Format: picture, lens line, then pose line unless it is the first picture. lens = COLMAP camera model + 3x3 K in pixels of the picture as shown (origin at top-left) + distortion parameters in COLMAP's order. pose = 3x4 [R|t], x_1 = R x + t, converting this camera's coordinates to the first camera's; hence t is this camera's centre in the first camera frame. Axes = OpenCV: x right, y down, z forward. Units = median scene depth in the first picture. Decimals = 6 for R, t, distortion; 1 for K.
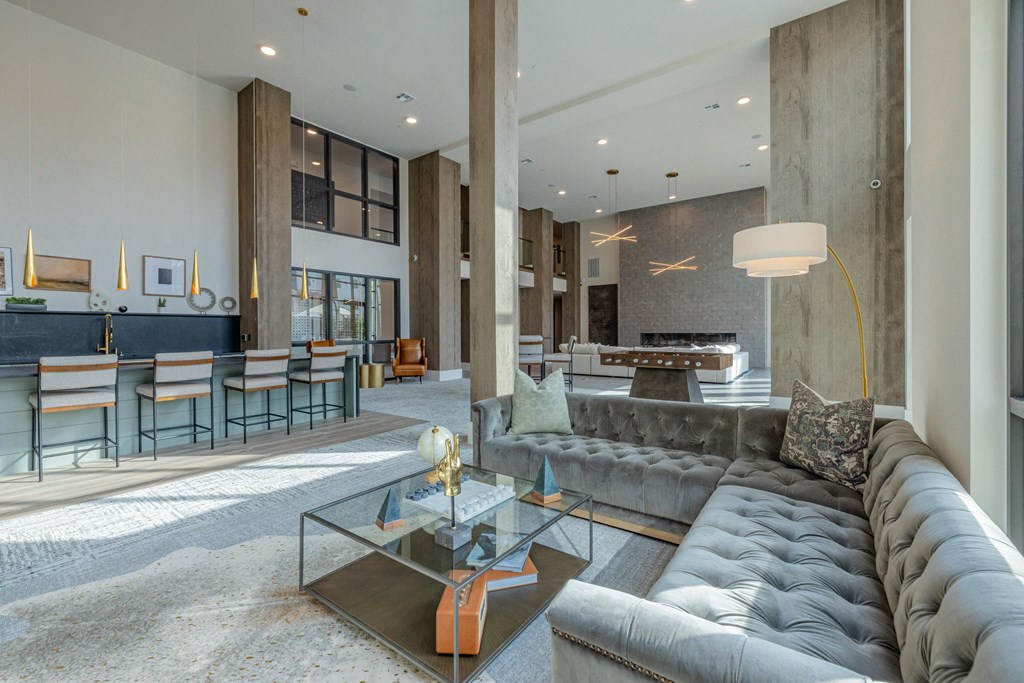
lens RADIAL K [[427.1, 0, 512.1], [0, 427.1, 335.0], [0, 0, 1]] dist [-0.000689, 0.000203]
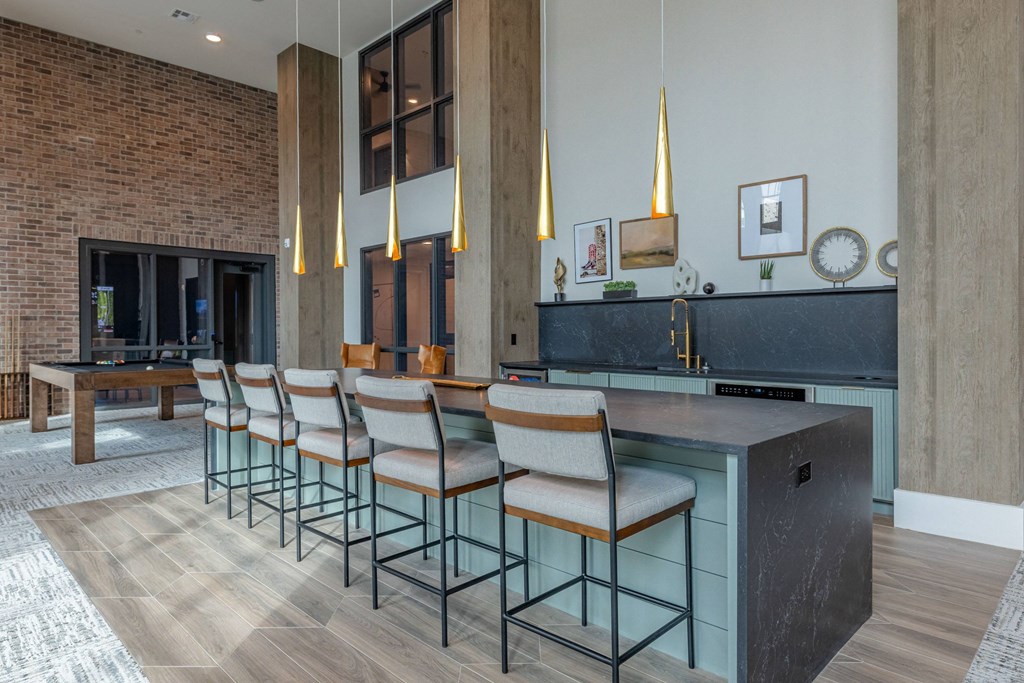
lens RADIAL K [[611.2, 0, 512.4], [0, 611.2, 335.2], [0, 0, 1]] dist [-0.000376, -0.000199]
pose [[-0.145109, 0.017403, -0.989263, -0.056170], [-0.003365, 0.999831, 0.018083, -0.011698], [0.989410, 0.005953, -0.145026, 0.884795]]
